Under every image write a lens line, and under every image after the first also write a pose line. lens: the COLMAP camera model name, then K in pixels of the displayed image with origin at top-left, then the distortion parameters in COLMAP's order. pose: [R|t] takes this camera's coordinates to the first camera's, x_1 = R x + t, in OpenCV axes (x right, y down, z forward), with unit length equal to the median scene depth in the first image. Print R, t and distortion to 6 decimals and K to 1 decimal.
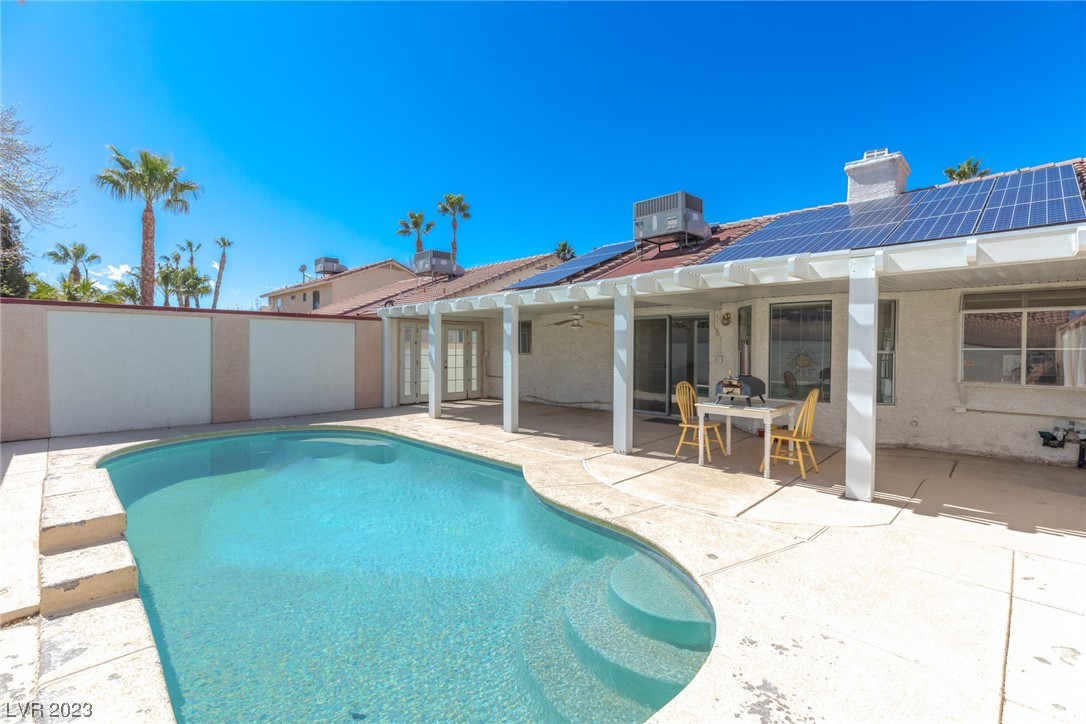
lens RADIAL K [[485.9, 0, 548.6], [0, 485.9, 356.8], [0, 0, 1]] dist [0.002276, 0.000229]
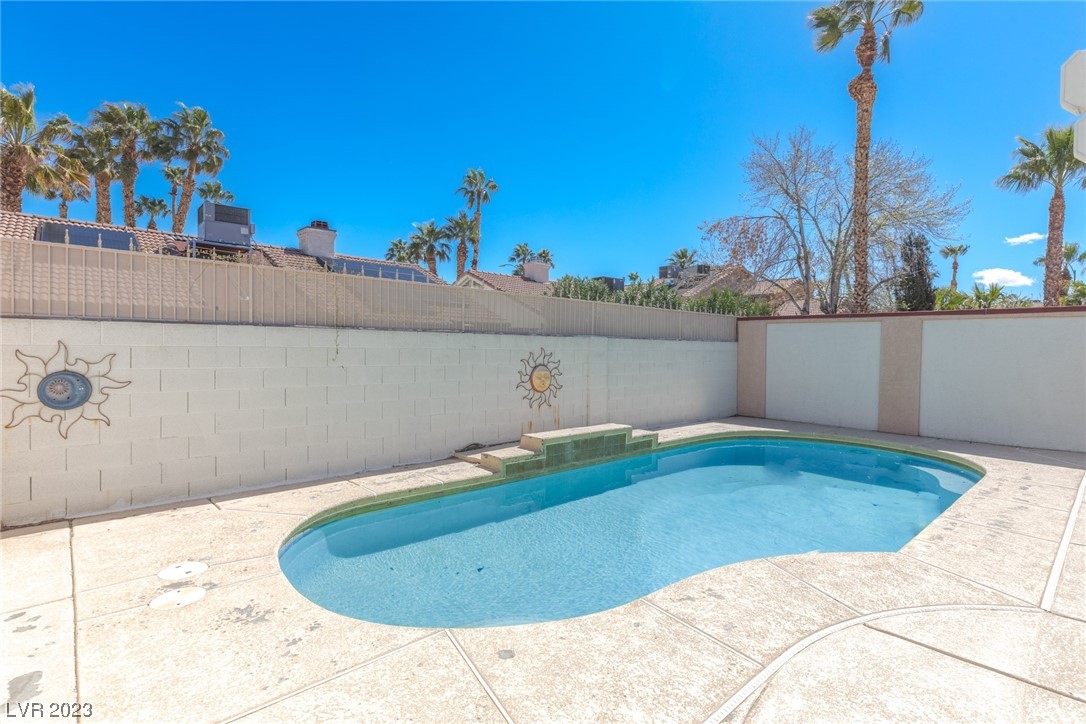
lens RADIAL K [[530.6, 0, 547.5], [0, 530.6, 353.9], [0, 0, 1]] dist [0.002261, -0.009487]
pose [[-0.050523, 0.007006, -0.998698, 0.356791], [-0.032995, 0.999418, 0.008680, -0.003521], [0.998178, 0.033391, -0.050263, 0.363369]]
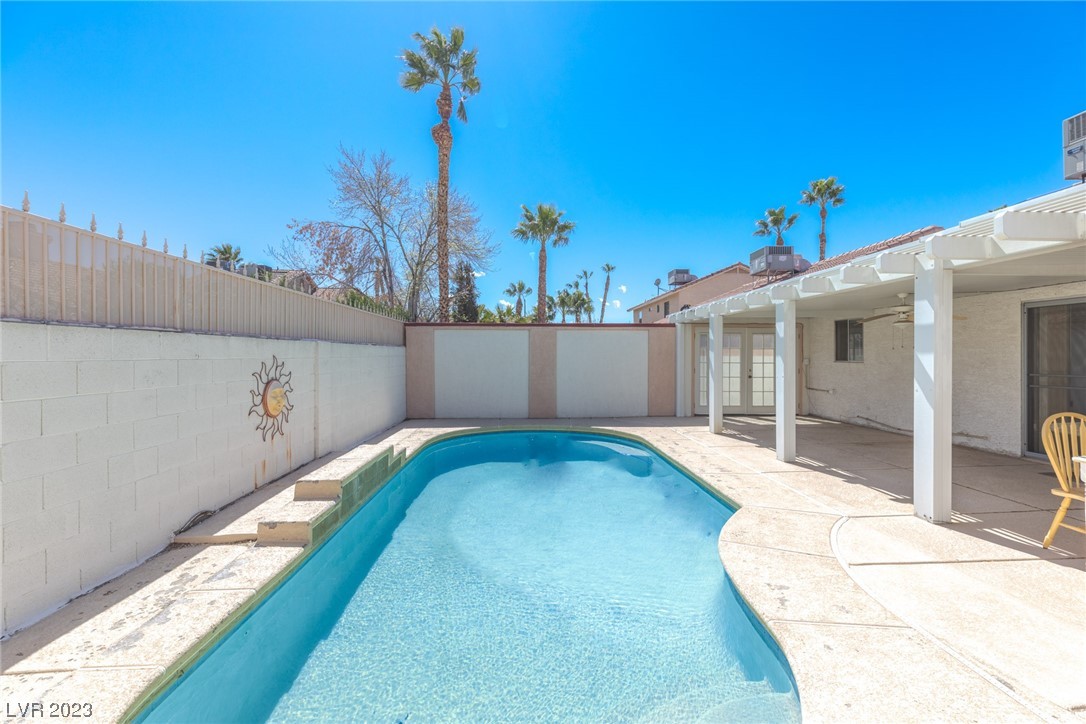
lens RADIAL K [[485.9, 0, 548.6], [0, 485.9, 356.8], [0, 0, 1]] dist [0.002276, 0.000229]
pose [[0.739395, -0.001949, -0.673269, 0.141372], [-0.008773, 0.999883, -0.012530, -0.000302], [0.673215, 0.015171, 0.739292, 0.131909]]
